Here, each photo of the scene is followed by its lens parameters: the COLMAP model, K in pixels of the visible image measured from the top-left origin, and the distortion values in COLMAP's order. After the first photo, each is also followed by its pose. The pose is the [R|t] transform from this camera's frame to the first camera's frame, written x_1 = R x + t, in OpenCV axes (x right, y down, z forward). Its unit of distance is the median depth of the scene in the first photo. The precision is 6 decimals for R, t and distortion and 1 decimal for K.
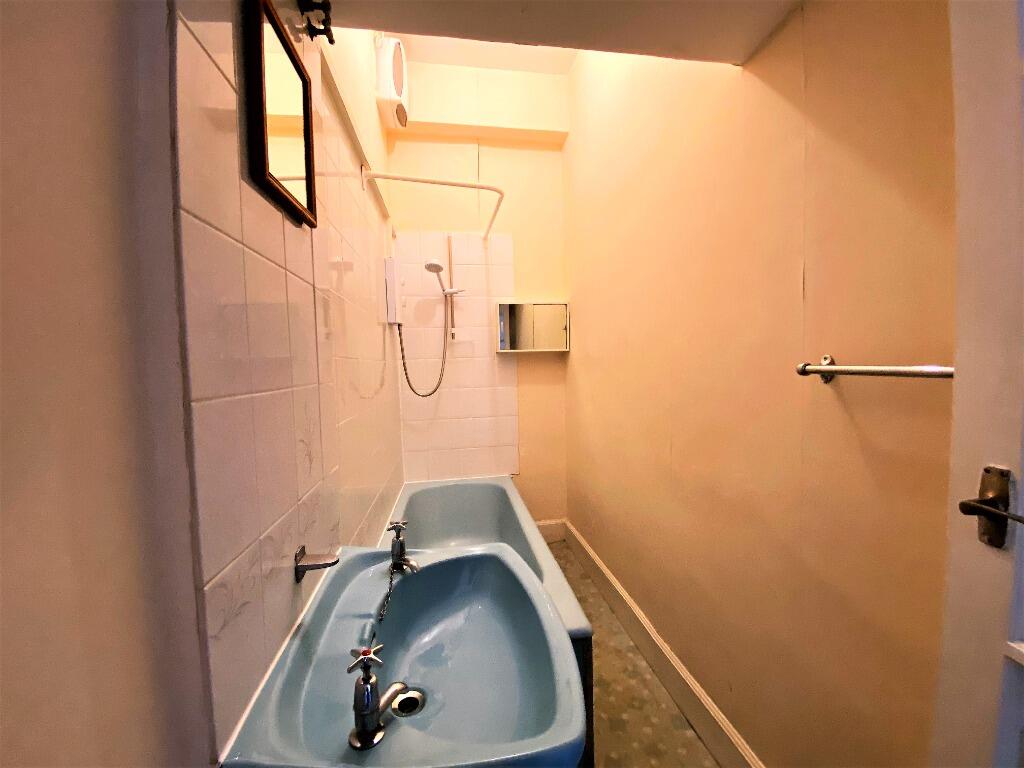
lens RADIAL K [[411.0, 0, 512.0], [0, 411.0, 384.0], [0, 0, 1]] dist [0.000766, -0.014347]
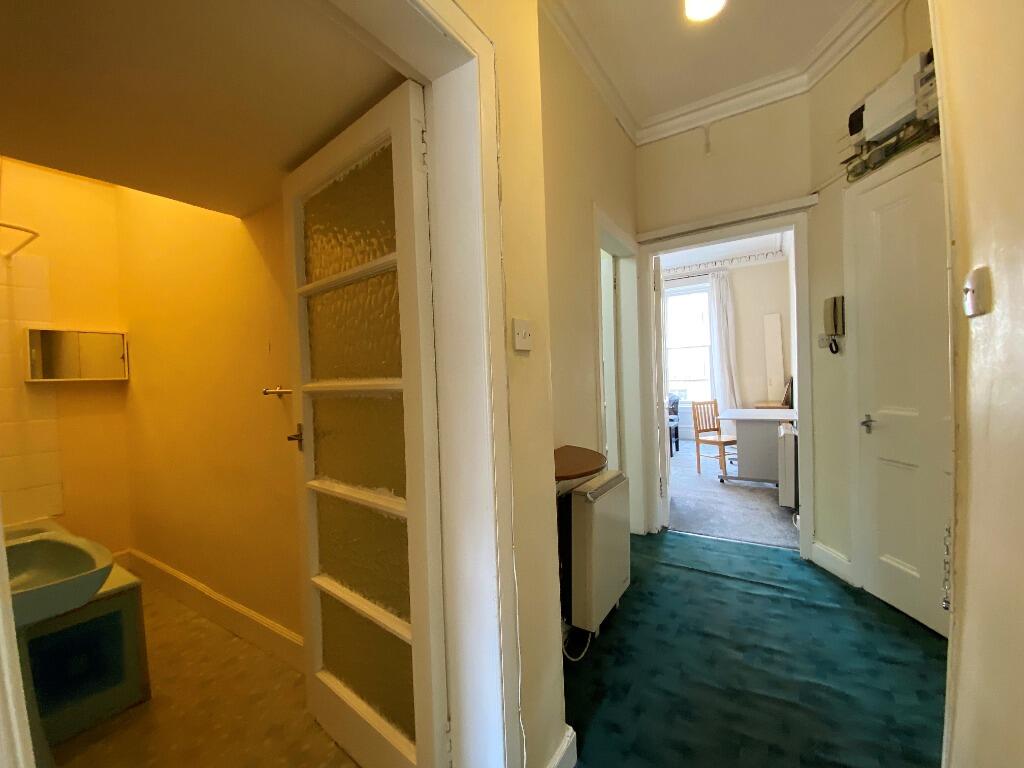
lens RADIAL K [[411.0, 0, 512.0], [0, 411.0, 384.0], [0, 0, 1]] dist [0.000766, -0.014347]
pose [[0.650630, -0.017973, 0.759182, -0.005404], [0.062365, 0.997608, -0.029830, 0.019312], [-0.756829, 0.066755, 0.650195, -0.383997]]
